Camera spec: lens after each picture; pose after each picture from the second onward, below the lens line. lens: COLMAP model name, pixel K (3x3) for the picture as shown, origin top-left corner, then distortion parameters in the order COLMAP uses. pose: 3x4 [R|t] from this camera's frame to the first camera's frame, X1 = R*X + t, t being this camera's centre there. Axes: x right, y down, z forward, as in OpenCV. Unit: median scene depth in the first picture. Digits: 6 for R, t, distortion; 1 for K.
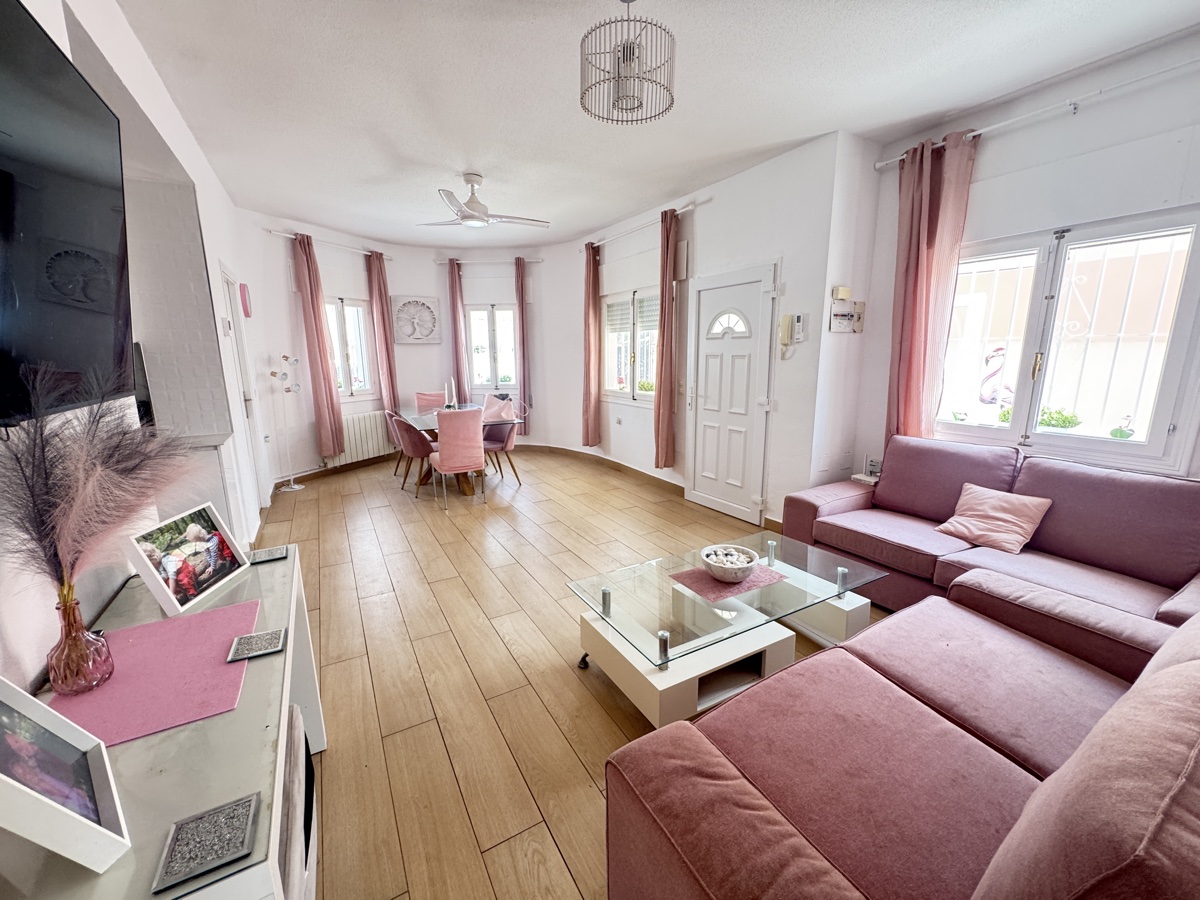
lens RADIAL K [[482.0, 0, 596.7], [0, 482.0, 447.3], [0, 0, 1]] dist [0.004323, 0.000769]
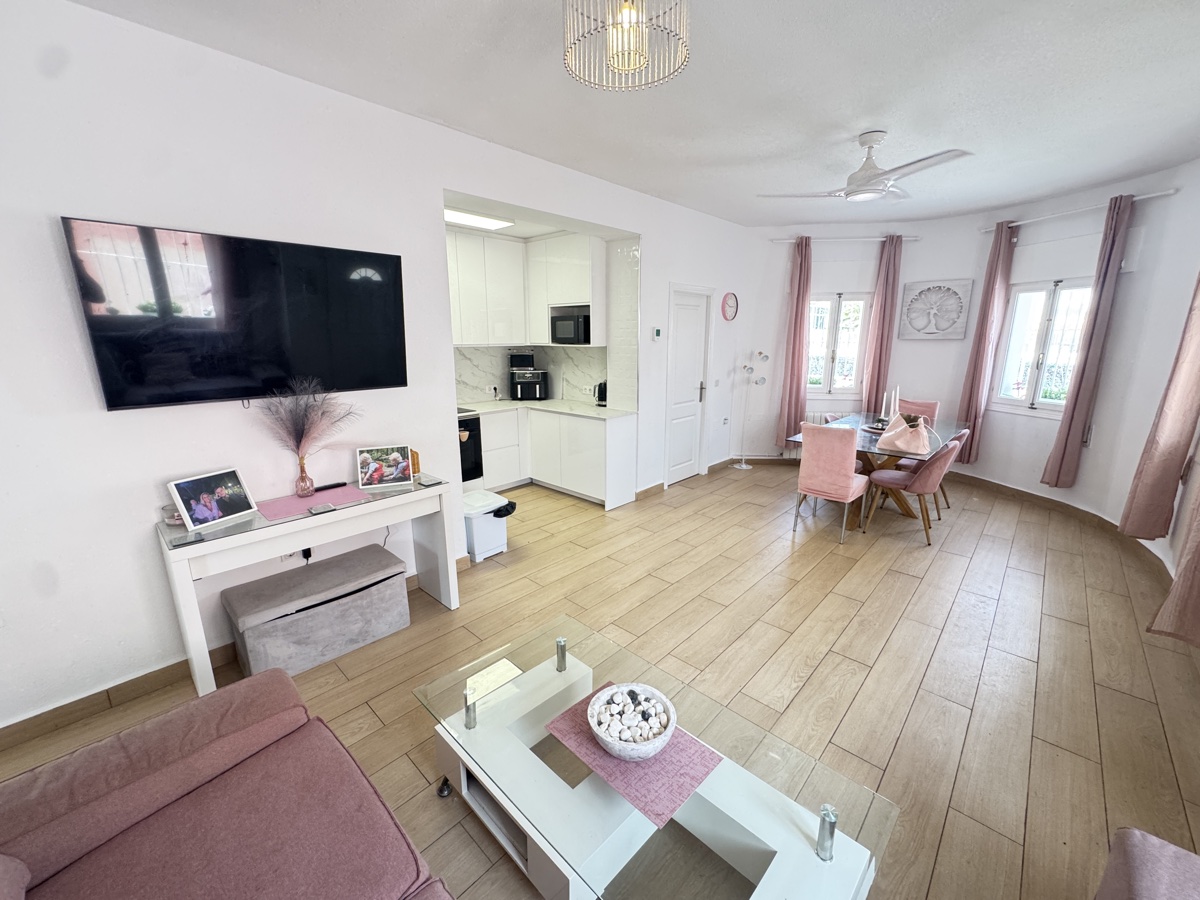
lens RADIAL K [[482.0, 0, 602.5], [0, 482.0, 447.5], [0, 0, 1]] dist [0.004323, 0.000769]
pose [[0.297247, 0.222602, -0.928489, 0.673736], [-0.186418, 0.967259, 0.172217, -0.193438], [0.936426, 0.121896, 0.329012, 0.602247]]
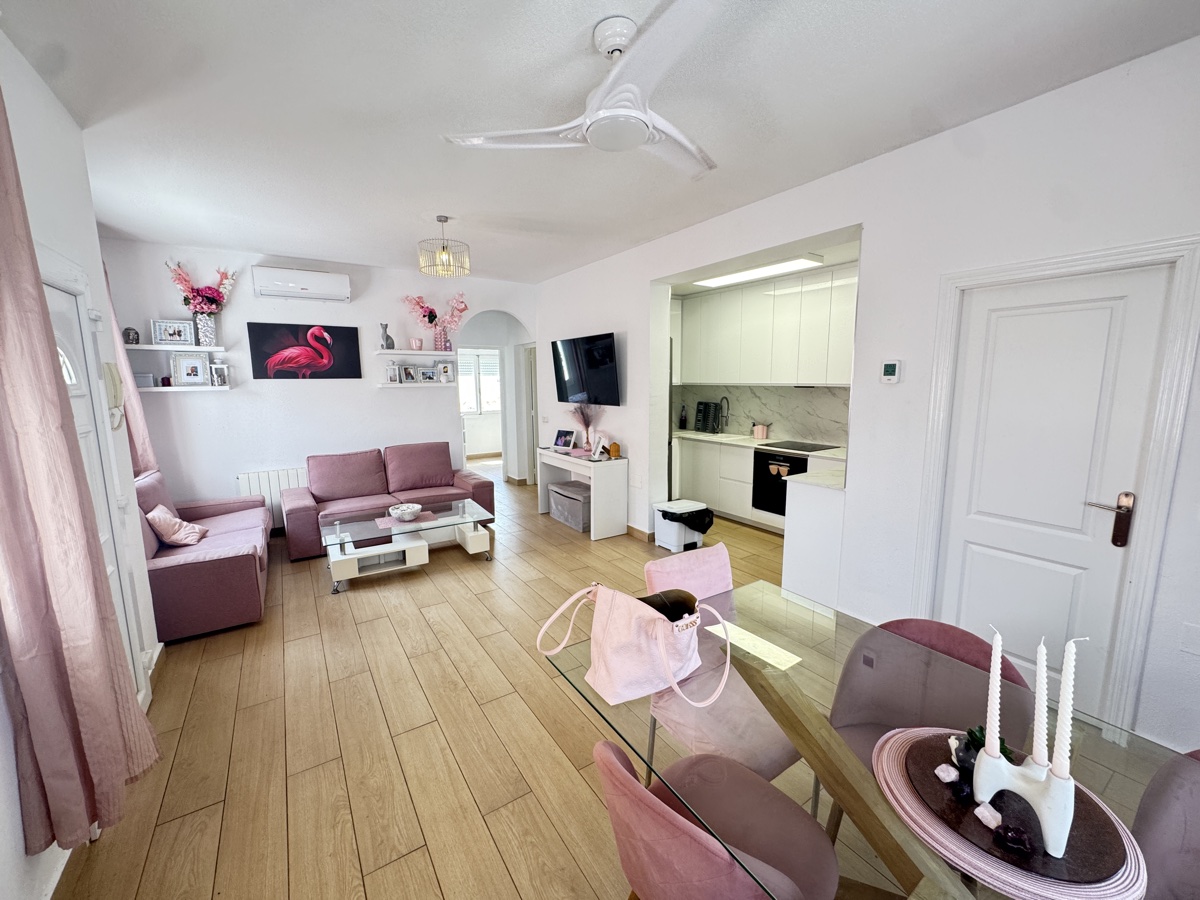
lens RADIAL K [[482.0, 0, 602.4], [0, 482.0, 453.3], [0, 0, 1]] dist [0.004323, 0.000769]
pose [[-0.997686, 0.024563, -0.063400, -0.311971], [0.001378, 0.939577, 0.342334, -0.522955], [0.067978, 0.341454, -0.937437, 2.322579]]
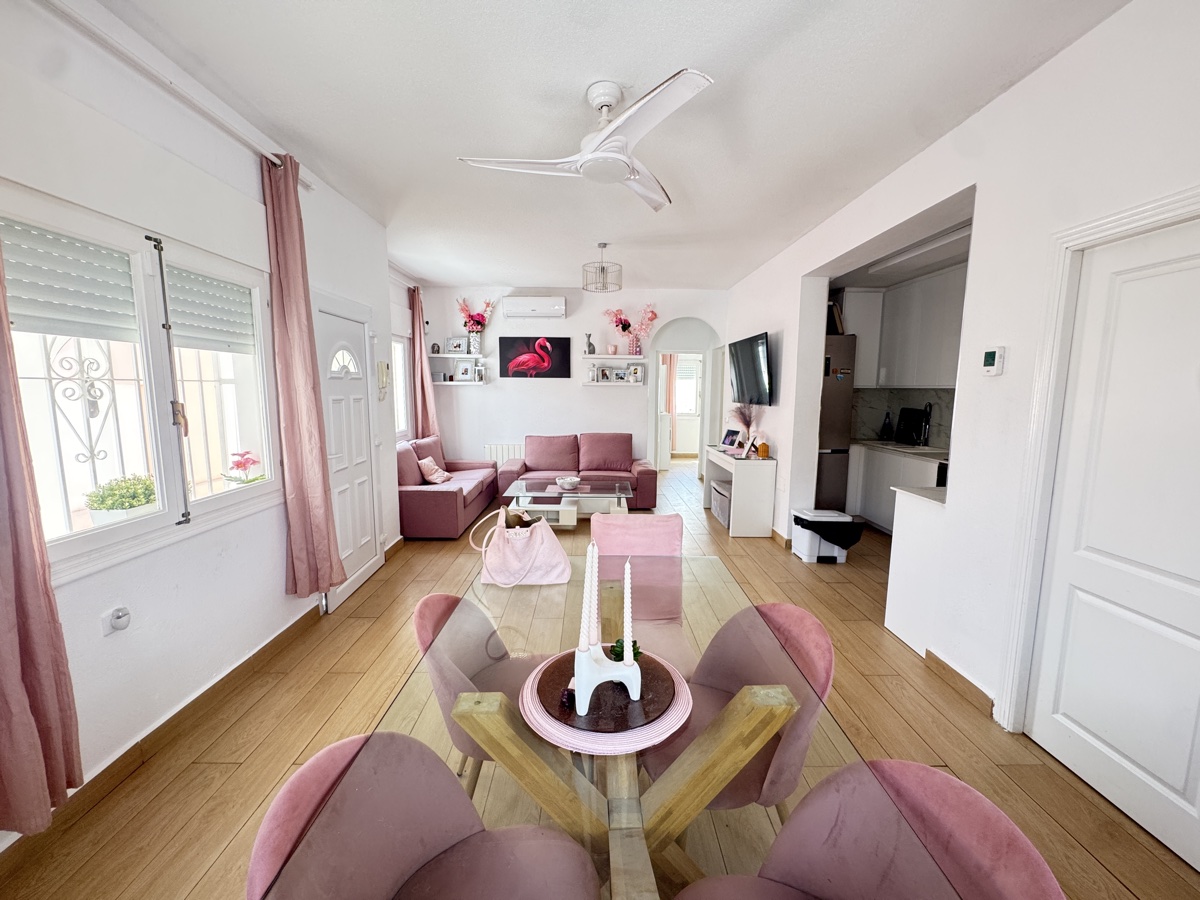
lens RADIAL K [[482.0, 0, 602.3], [0, 482.0, 452.6], [0, 0, 1]] dist [0.004323, 0.000769]
pose [[-0.878104, -0.063766, 0.474201, -0.819672], [0.091176, 0.950619, 0.296665, -0.490905], [-0.469702, 0.303738, -0.828929, 2.393296]]
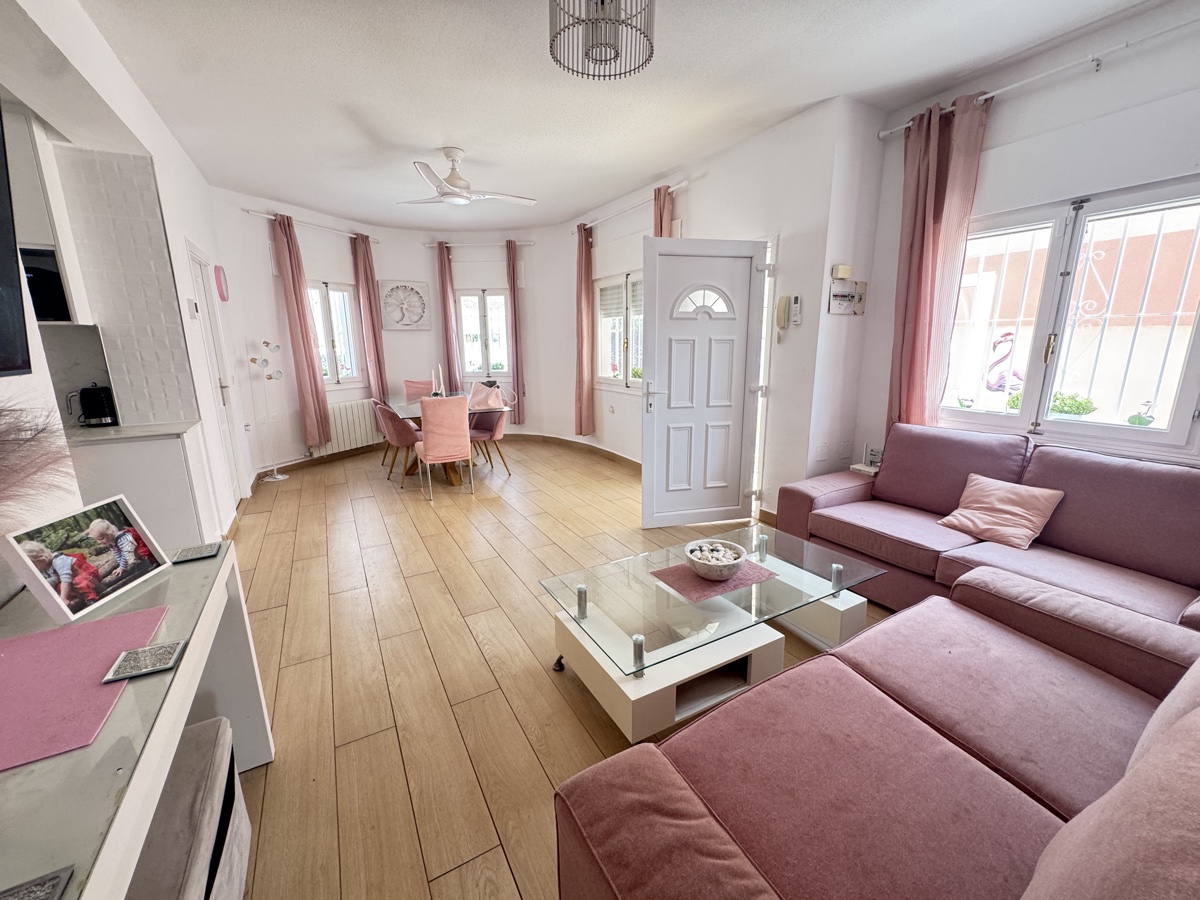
lens RADIAL K [[482.0, 0, 596.4], [0, 482.0, 446.6], [0, 0, 1]] dist [0.004323, 0.000769]
pose [[0.999983, 0.000333, -0.005833, 0.044209], [-0.000221, 0.999817, 0.019103, 0.004311], [0.005839, -0.019102, 0.999800, 0.062680]]
